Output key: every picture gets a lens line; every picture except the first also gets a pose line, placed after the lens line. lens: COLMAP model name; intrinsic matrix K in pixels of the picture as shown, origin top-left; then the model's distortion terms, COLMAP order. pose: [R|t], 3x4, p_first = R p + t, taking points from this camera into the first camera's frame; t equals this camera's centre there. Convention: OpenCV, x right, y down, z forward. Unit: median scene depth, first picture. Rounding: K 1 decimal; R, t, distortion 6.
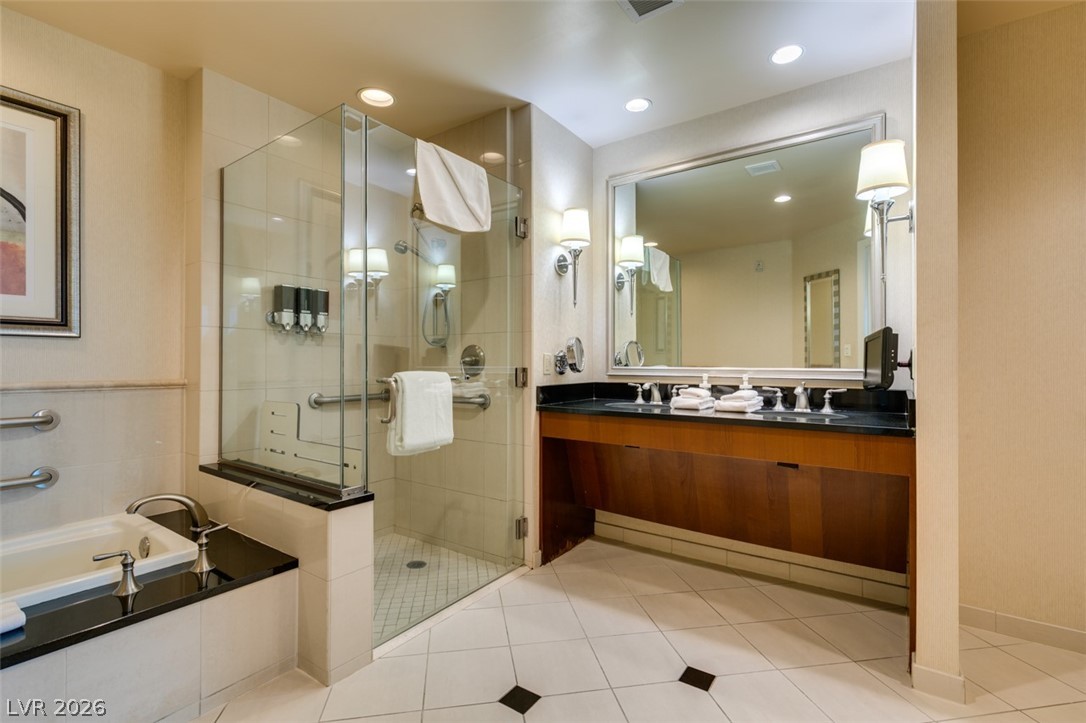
lens RADIAL K [[491.4, 0, 541.6], [0, 491.4, 358.3], [0, 0, 1]] dist [-0.000152, -0.000604]
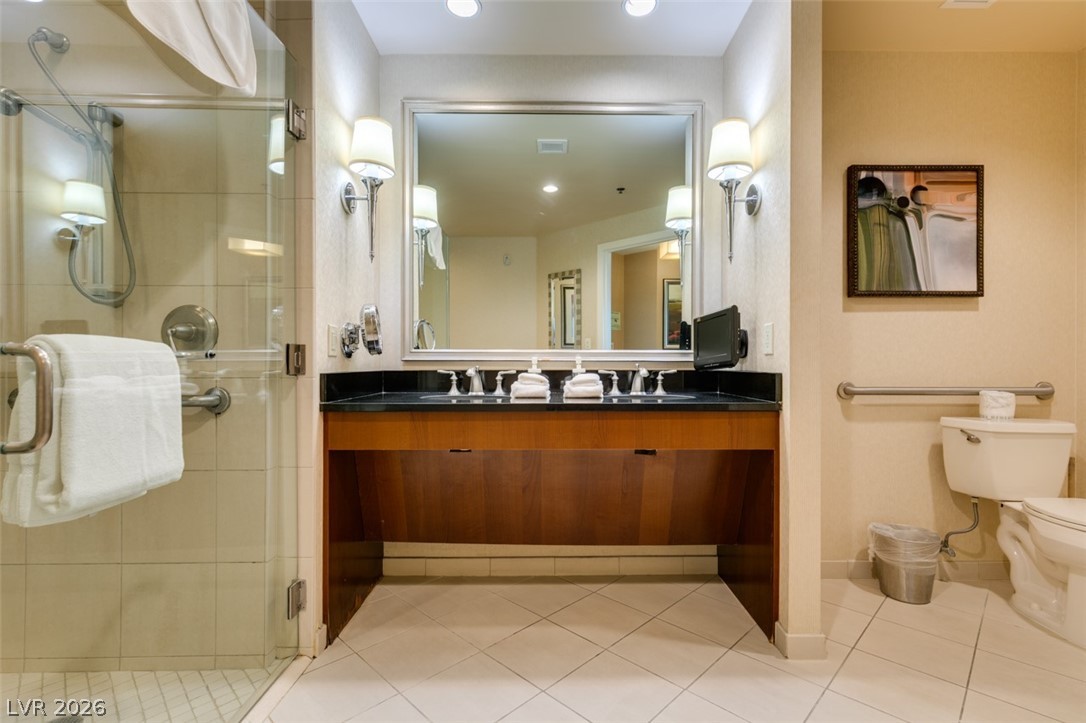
lens RADIAL K [[489.6, 0, 553.5], [0, 489.6, 364.1], [0, 0, 1]] dist [0.003494, -0.000136]
pose [[0.808794, -0.000390, 0.588092, -0.142211], [-0.004214, 0.999970, 0.006458, 0.039412], [-0.588077, -0.007701, 0.808768, 0.298914]]
